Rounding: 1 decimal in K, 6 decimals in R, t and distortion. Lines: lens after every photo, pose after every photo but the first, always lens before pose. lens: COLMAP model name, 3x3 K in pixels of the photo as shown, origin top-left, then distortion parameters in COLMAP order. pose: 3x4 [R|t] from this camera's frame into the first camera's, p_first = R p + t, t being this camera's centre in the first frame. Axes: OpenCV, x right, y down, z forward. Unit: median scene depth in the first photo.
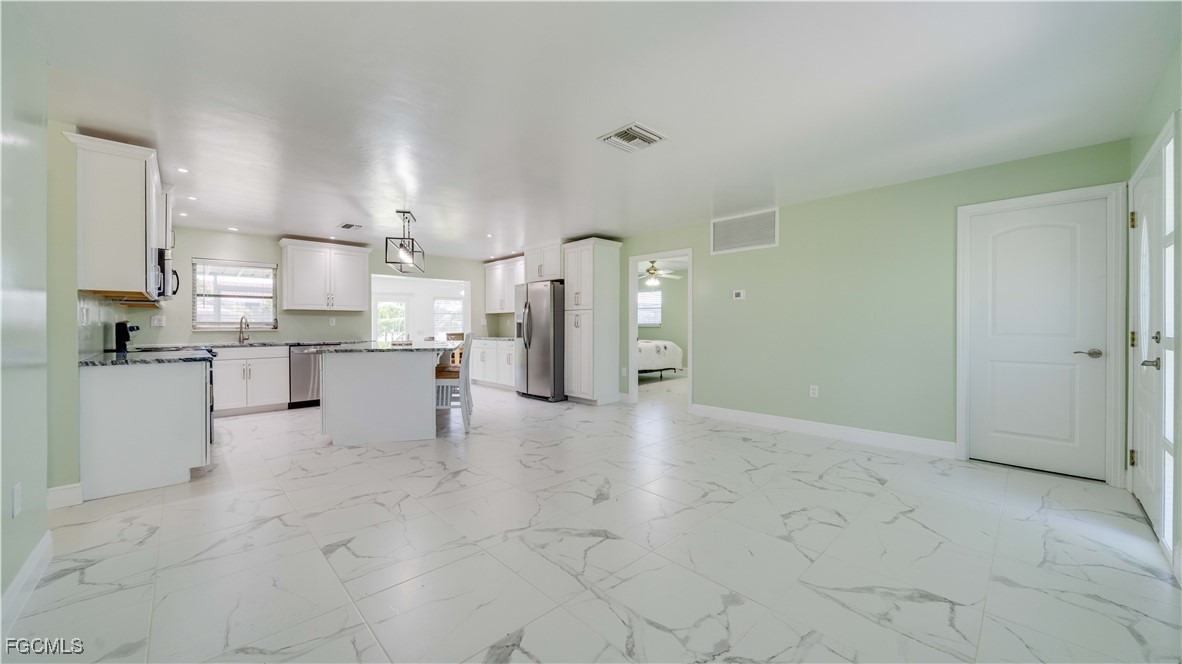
lens RADIAL K [[423.9, 0, 586.5], [0, 423.9, 325.6], [0, 0, 1]] dist [-0.006512, -0.000197]
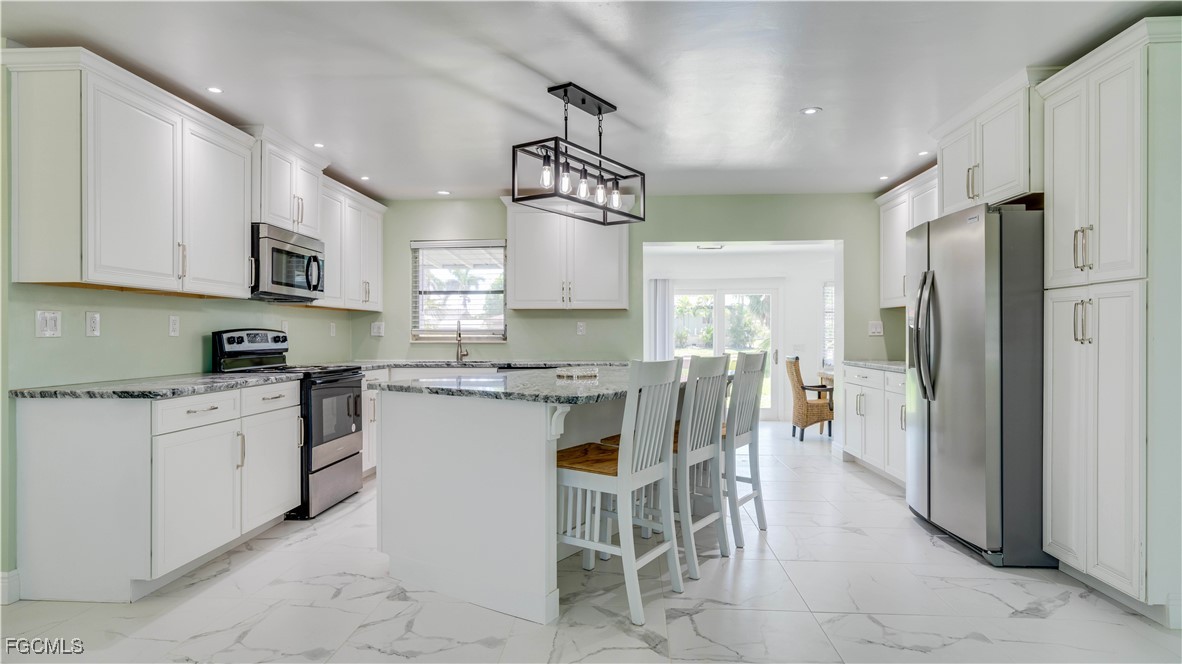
lens RADIAL K [[648.4, 0, 589.4], [0, 648.4, 331.2], [0, 0, 1]] dist [-0.000861, 0.004125]
pose [[0.675657, -0.002664, -0.737211, 0.083773], [-0.000241, 0.999993, -0.003835, -0.002431], [0.737216, 0.002769, 0.675652, 0.440587]]
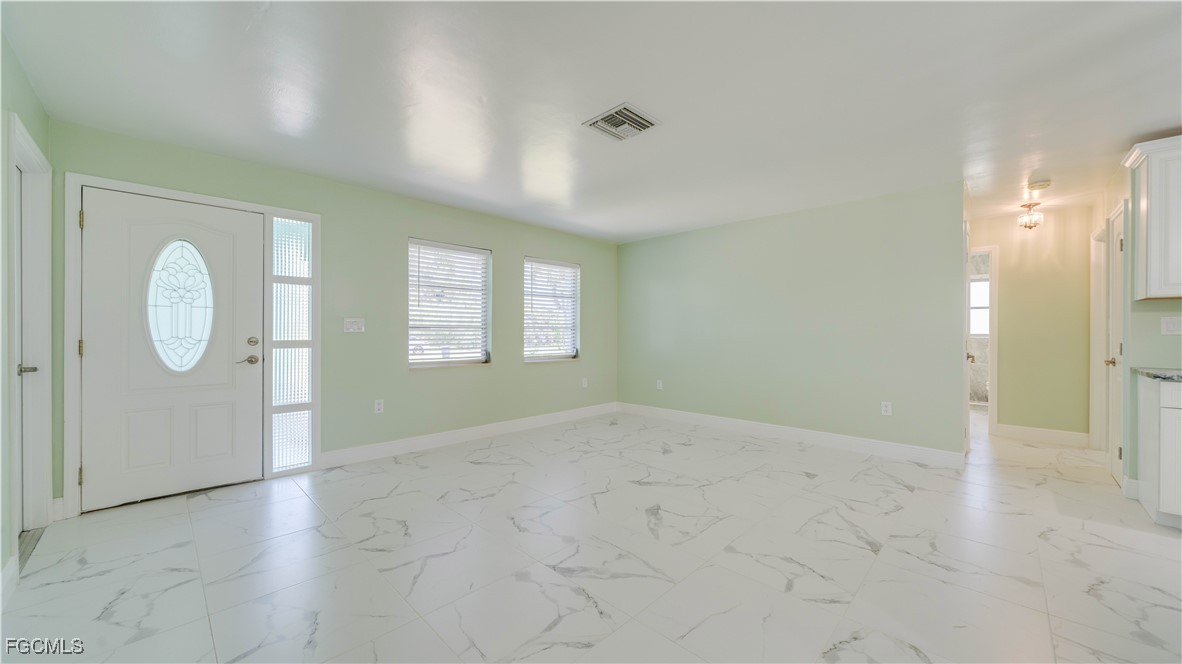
lens RADIAL K [[423.9, 0, 583.2], [0, 423.9, 334.5], [0, 0, 1]] dist [-0.006512, -0.000197]
pose [[-0.999611, -0.001499, -0.027852, 0.104293], [-0.001647, 0.999985, 0.005270, -0.001140], [0.027843, 0.005314, -0.999598, 0.917402]]
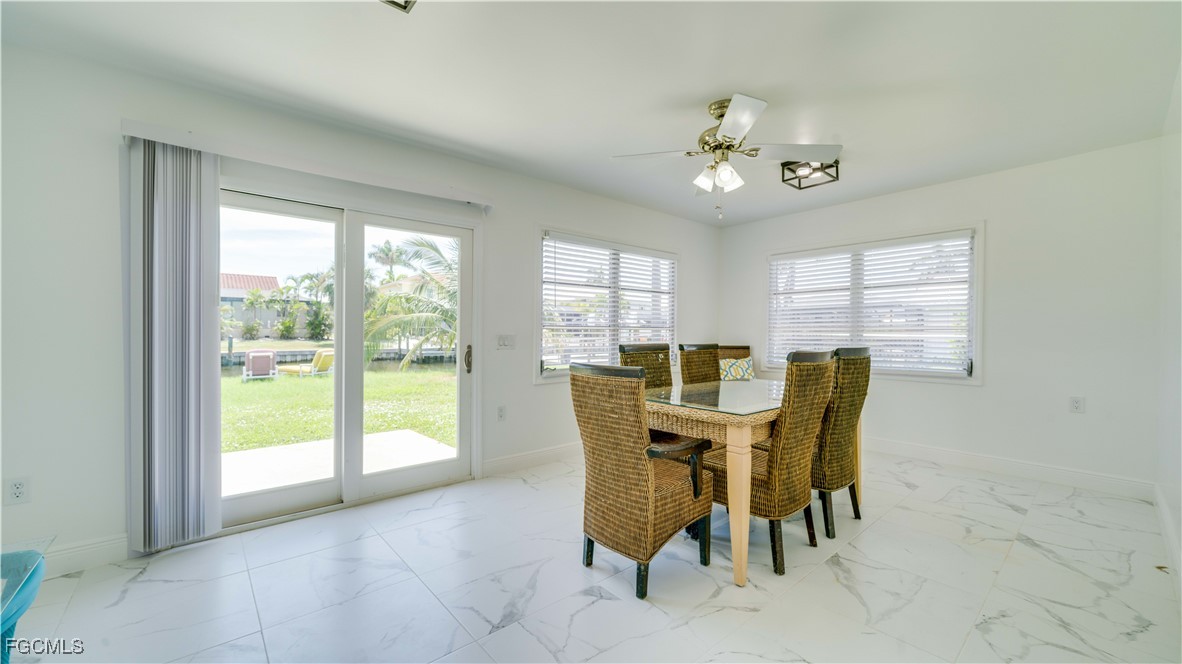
lens RADIAL K [[452.1, 0, 592.1], [0, 452.1, 335.5], [0, 0, 1]] dist [-0.001137, -0.000025]
pose [[0.998998, 0.011289, -0.043308, -0.605786], [-0.010865, 0.999891, 0.009998, 0.016309], [0.043416, -0.009517, 0.999012, 1.290489]]
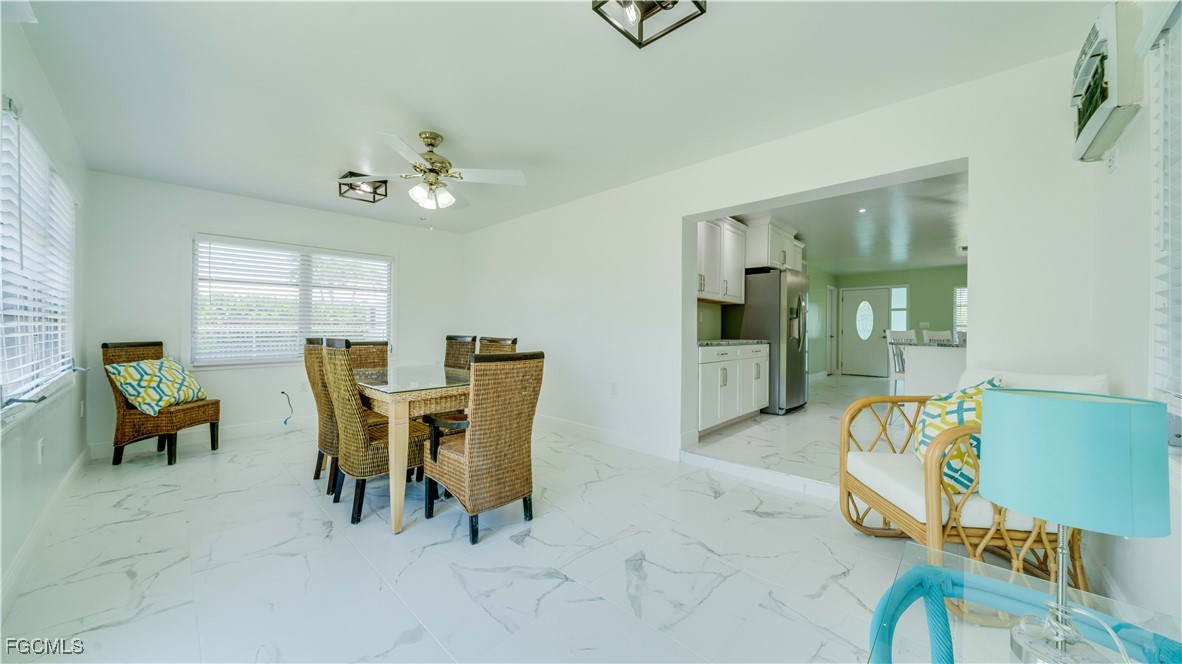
lens RADIAL K [[402.7, 0, 594.1], [0, 402.7, 333.0], [0, 0, 1]] dist [-0.008437, 0.000205]
pose [[-0.053031, -0.003144, 0.998588, -0.988616], [-0.007393, 0.999969, 0.002756, 0.022592], [-0.998565, -0.007236, -0.053053, 1.577720]]
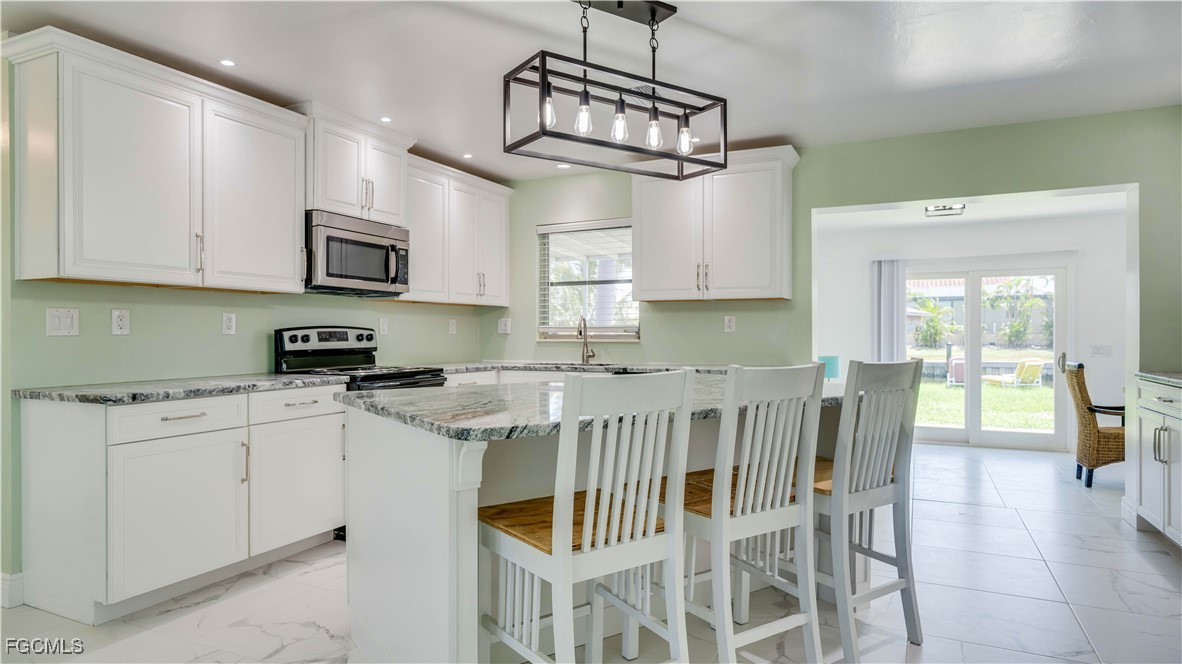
lens RADIAL K [[684.7, 0, 591.1], [0, 684.7, 331.7], [0, 0, 1]] dist [0.001263, 0.004083]
pose [[0.351538, 0.000671, -0.936173, 0.054211], [0.001377, 0.999998, 0.001234, -0.002583], [0.936173, -0.001723, 0.351536, 0.661454]]
